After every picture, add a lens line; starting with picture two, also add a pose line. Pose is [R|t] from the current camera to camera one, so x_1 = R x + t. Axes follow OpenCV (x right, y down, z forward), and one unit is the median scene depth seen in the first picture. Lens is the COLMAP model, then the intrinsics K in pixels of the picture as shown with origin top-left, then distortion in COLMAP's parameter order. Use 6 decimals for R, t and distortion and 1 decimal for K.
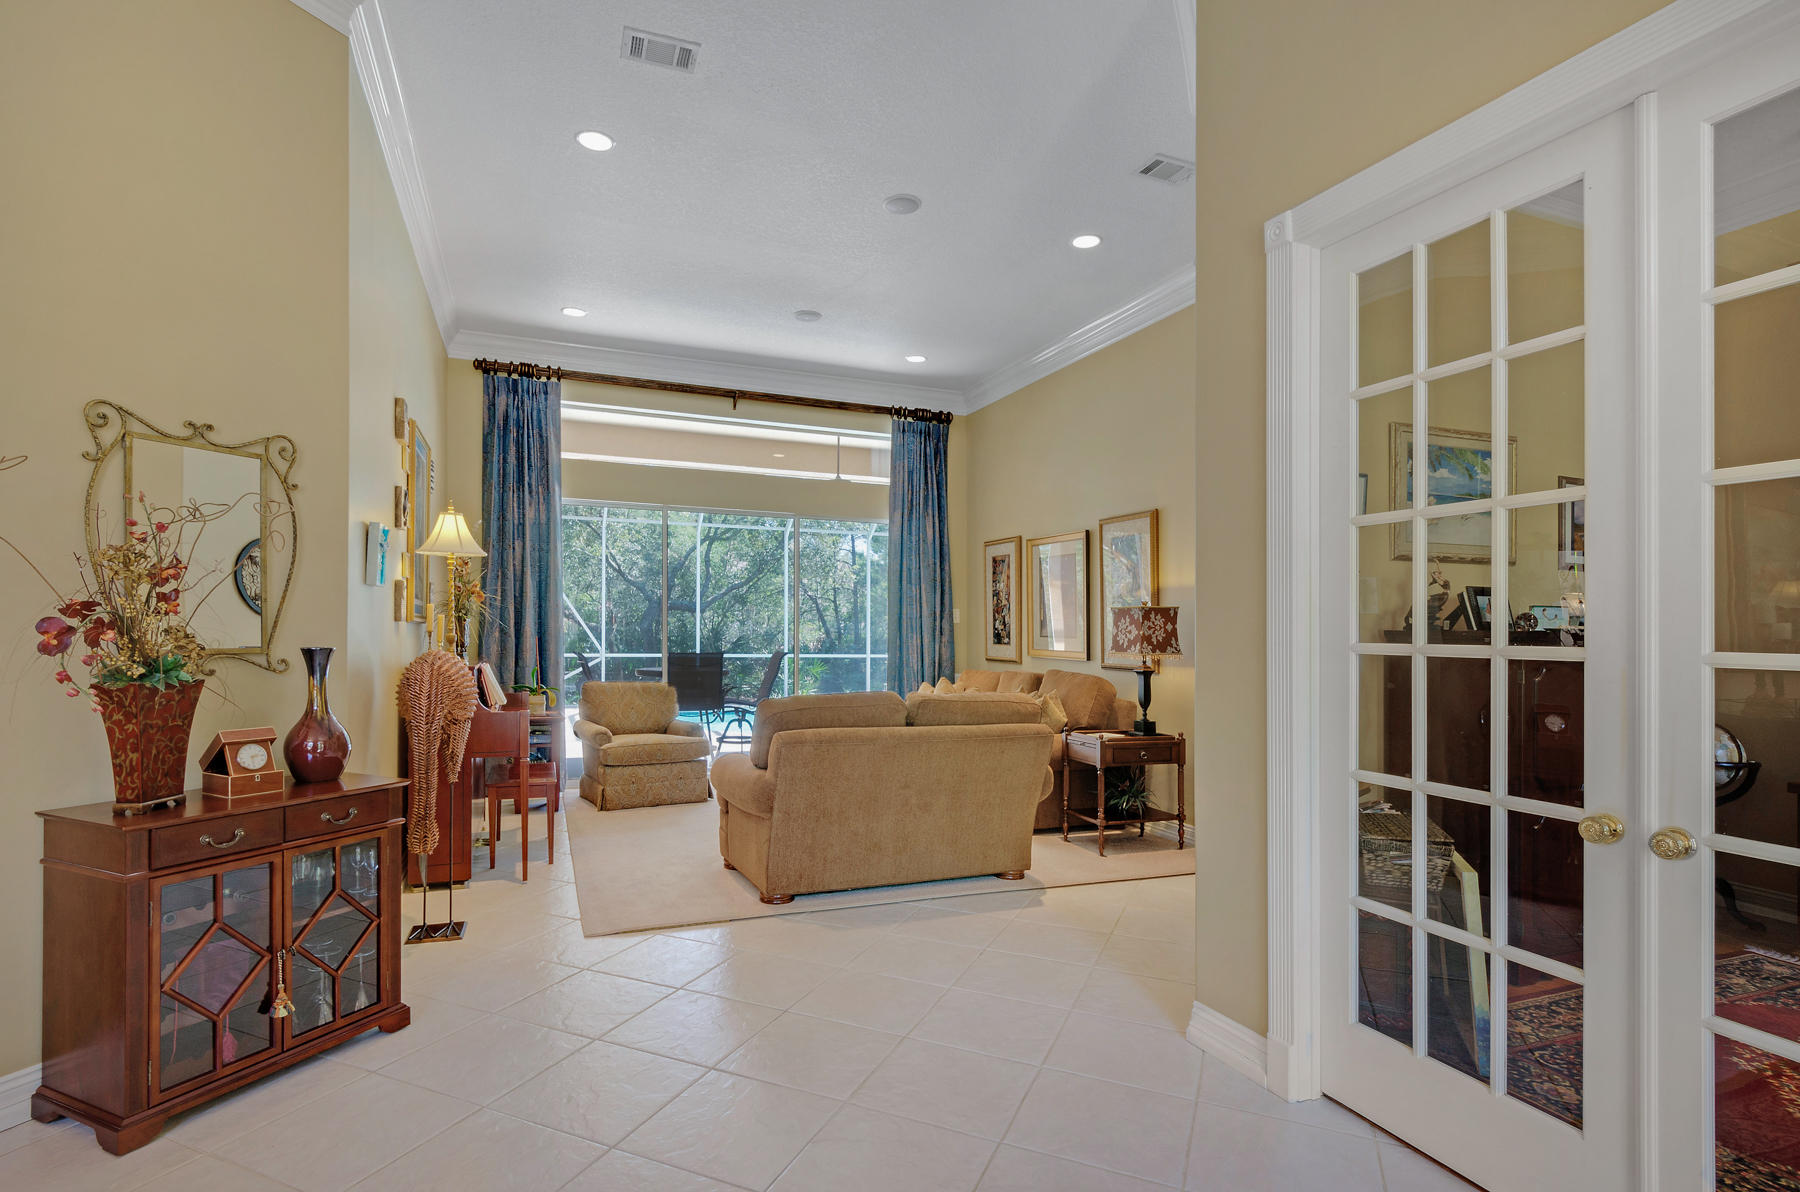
lens RADIAL K [[869.7, 0, 891.4], [0, 869.7, 605.5], [0, 0, 1]] dist [-0.019798, 0.000498]
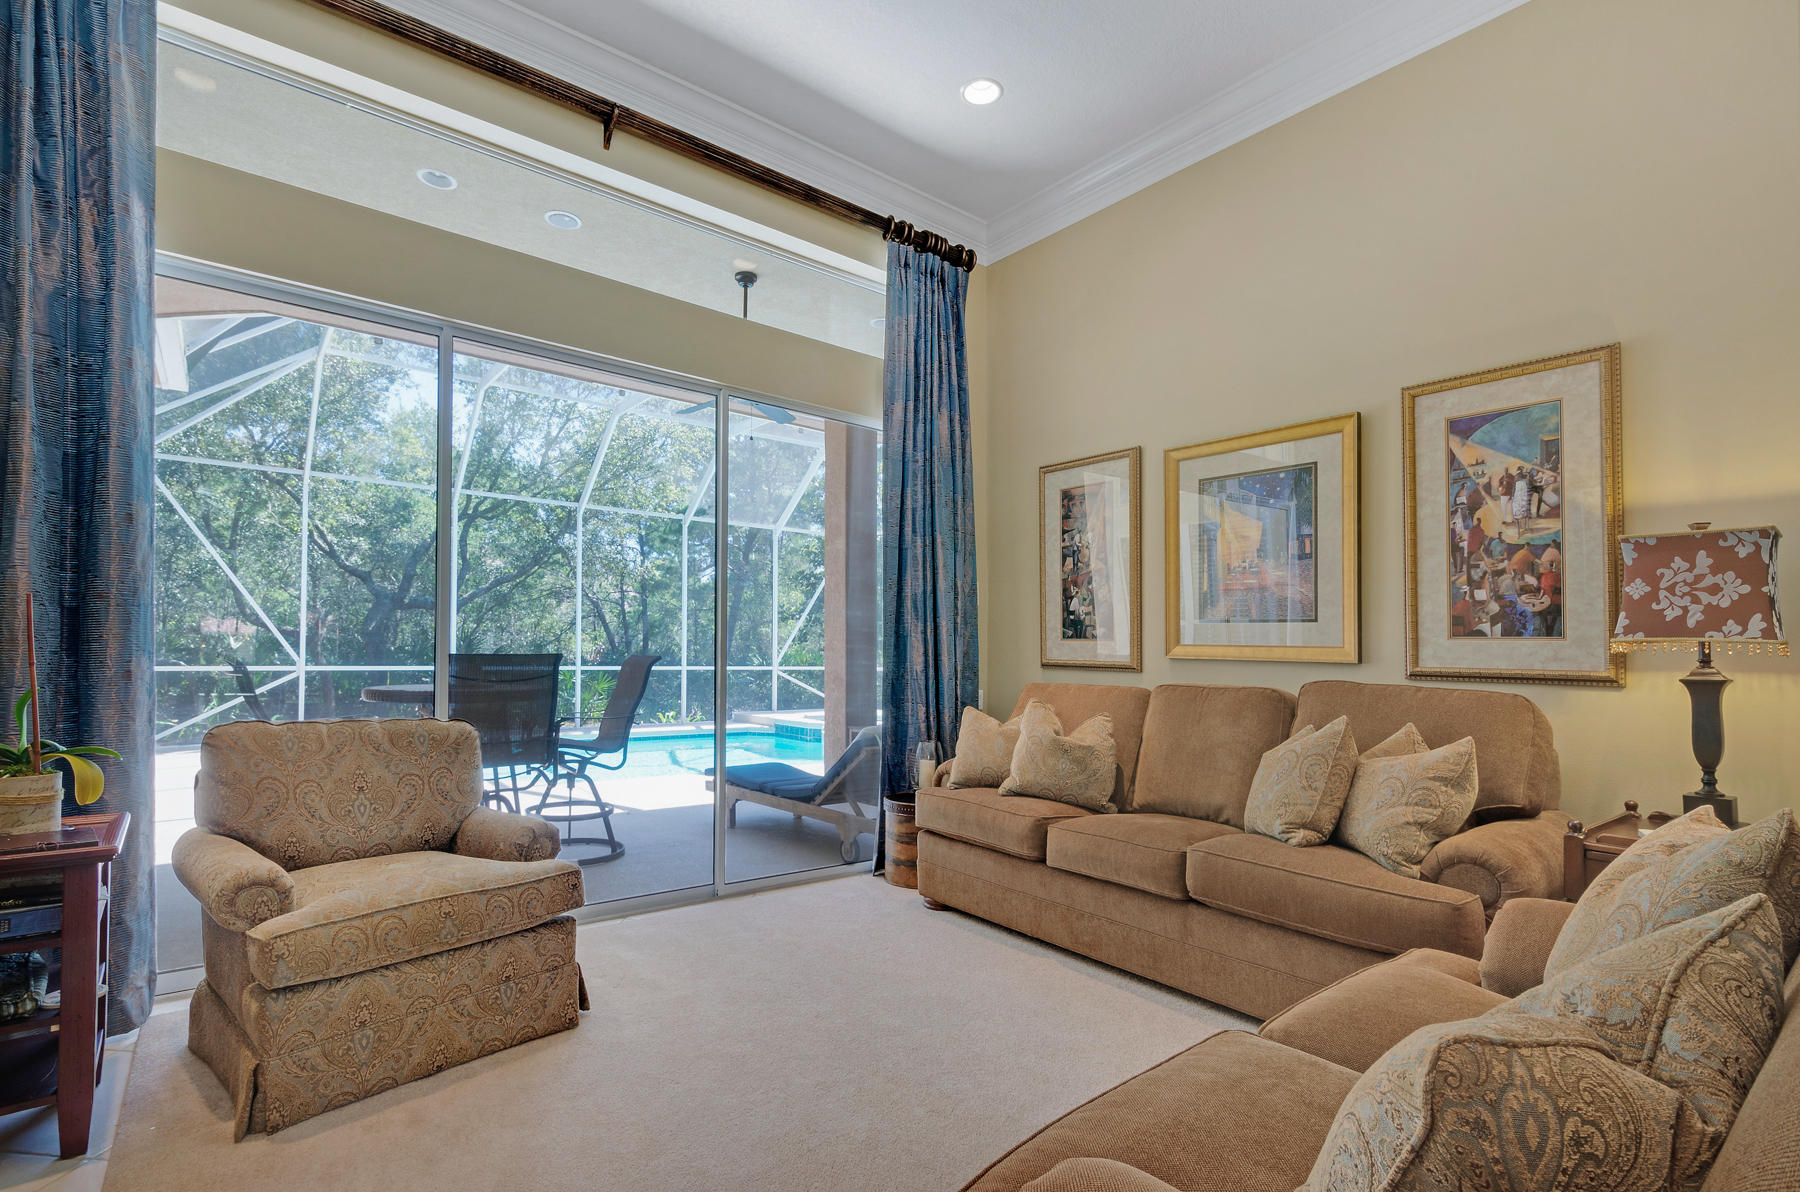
lens RADIAL K [[871.0, 0, 922.9], [0, 871.0, 617.6], [0, 0, 1]] dist [0.004233, -0.004864]
pose [[0.957374, 0.012125, 0.288596, -0.167309], [-0.011656, 0.999926, -0.003344, 0.038838], [-0.288615, -0.000162, 0.957445, 0.541960]]
